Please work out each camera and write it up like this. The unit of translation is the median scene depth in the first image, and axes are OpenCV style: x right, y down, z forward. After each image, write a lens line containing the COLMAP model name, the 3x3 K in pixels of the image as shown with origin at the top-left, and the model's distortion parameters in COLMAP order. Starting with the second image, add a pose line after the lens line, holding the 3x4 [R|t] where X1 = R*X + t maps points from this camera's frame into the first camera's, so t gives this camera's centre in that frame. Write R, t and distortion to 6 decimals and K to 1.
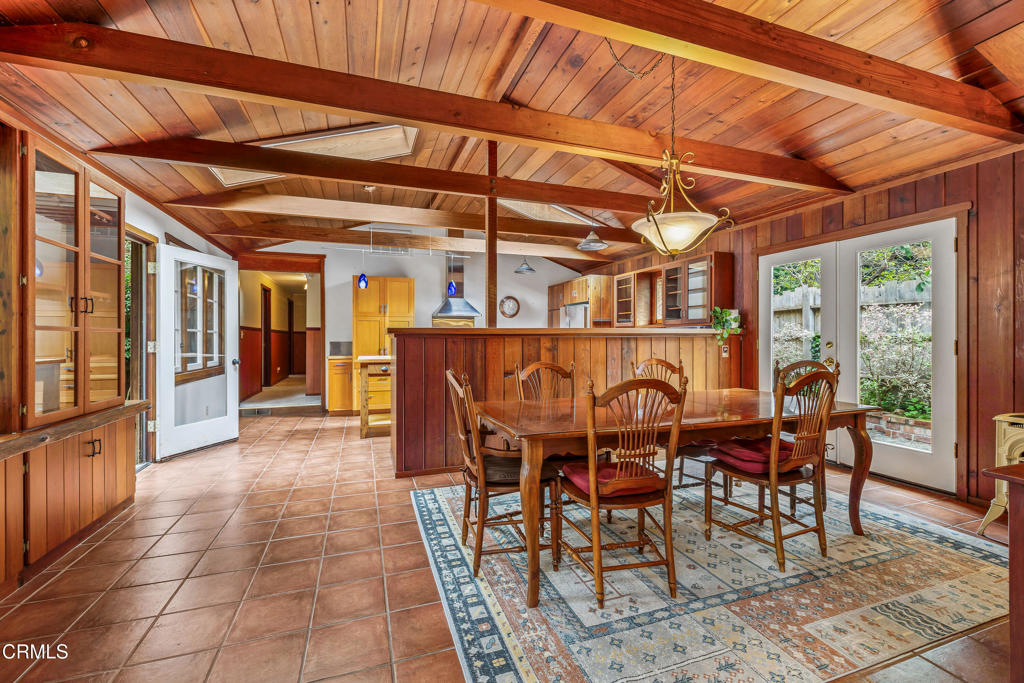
lens RADIAL K [[431.1, 0, 509.5], [0, 431.1, 337.9], [0, 0, 1]] dist [-0.000506, 0.000014]
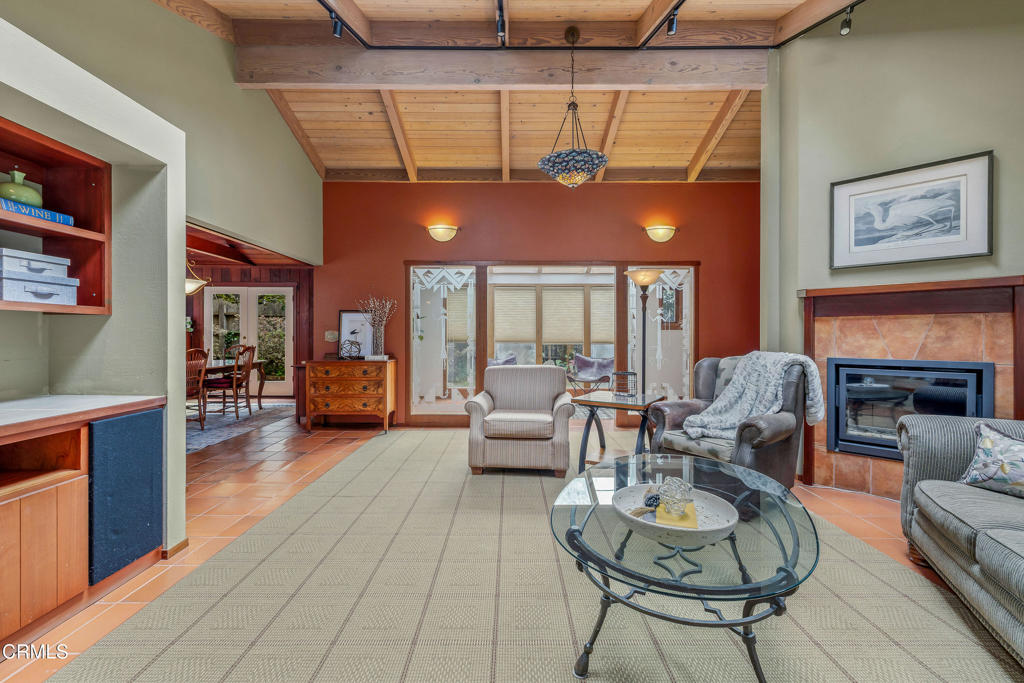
lens RADIAL K [[431.1, 0, 509.5], [0, 431.1, 337.9], [0, 0, 1]] dist [-0.000506, 0.000014]
pose [[0.327086, -0.006396, 0.944973, -0.656130], [-0.003095, 0.999964, 0.007839, -0.002786], [-0.944990, -0.005489, 0.327054, -0.719090]]
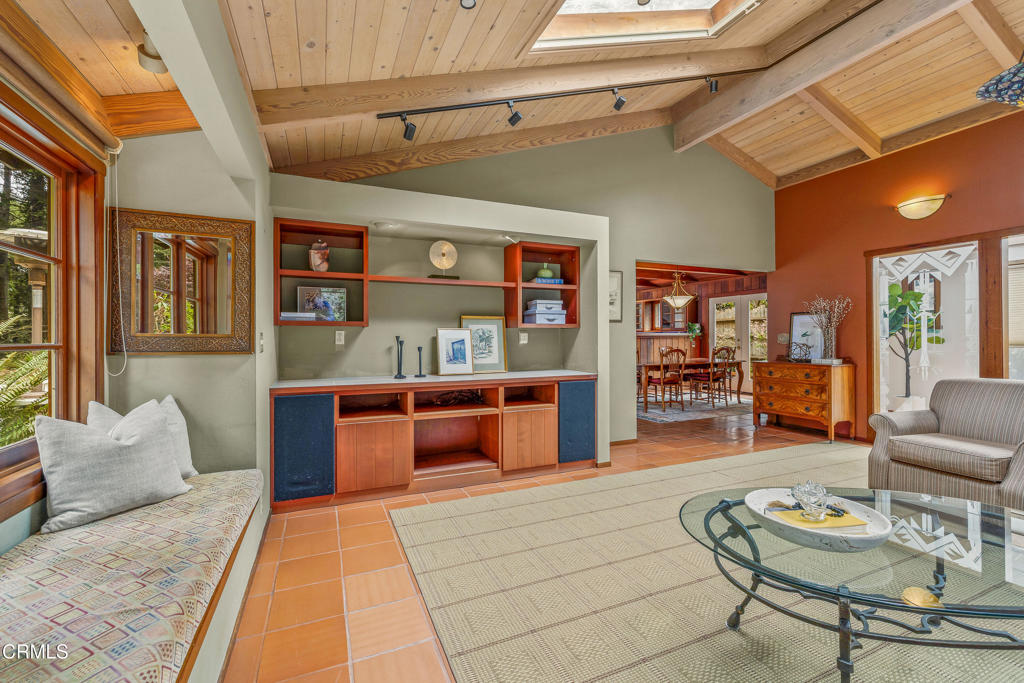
lens RADIAL K [[431.1, 0, 509.5], [0, 431.1, 337.9], [0, 0, 1]] dist [-0.000506, 0.000014]
pose [[0.997025, -0.006091, 0.076842, -0.557630], [0.006128, 0.999981, -0.000241, -0.003537], [-0.076839, 0.000712, 0.997043, -1.027623]]
